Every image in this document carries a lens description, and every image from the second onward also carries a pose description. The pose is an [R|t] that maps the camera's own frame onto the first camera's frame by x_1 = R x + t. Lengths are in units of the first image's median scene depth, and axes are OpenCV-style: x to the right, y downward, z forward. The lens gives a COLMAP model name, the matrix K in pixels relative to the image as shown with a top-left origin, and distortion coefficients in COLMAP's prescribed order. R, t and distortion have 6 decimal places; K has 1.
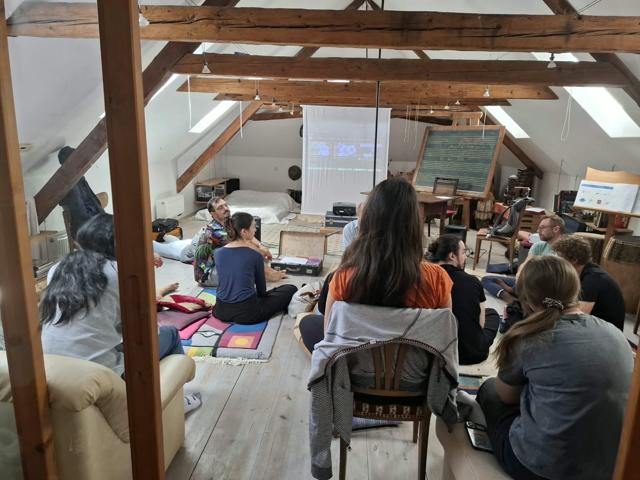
lens RADIAL K [[442.9, 0, 315.8], [0, 442.9, 242.4], [0, 0, 1]] dist [0.084977, -0.101647]
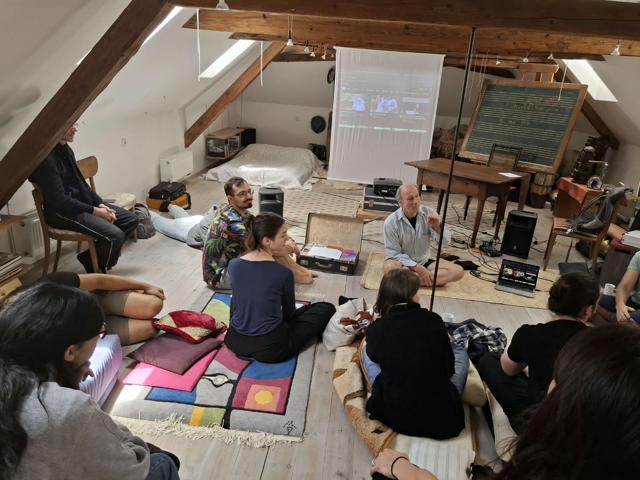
lens RADIAL K [[442.9, 0, 315.8], [0, 442.9, 242.4], [0, 0, 1]] dist [0.084977, -0.101647]
pose [[0.998709, 0.046554, -0.020319, -0.048242], [-0.043556, 0.990688, 0.128998, -0.079043], [0.026135, -0.127947, 0.991437, 0.189308]]
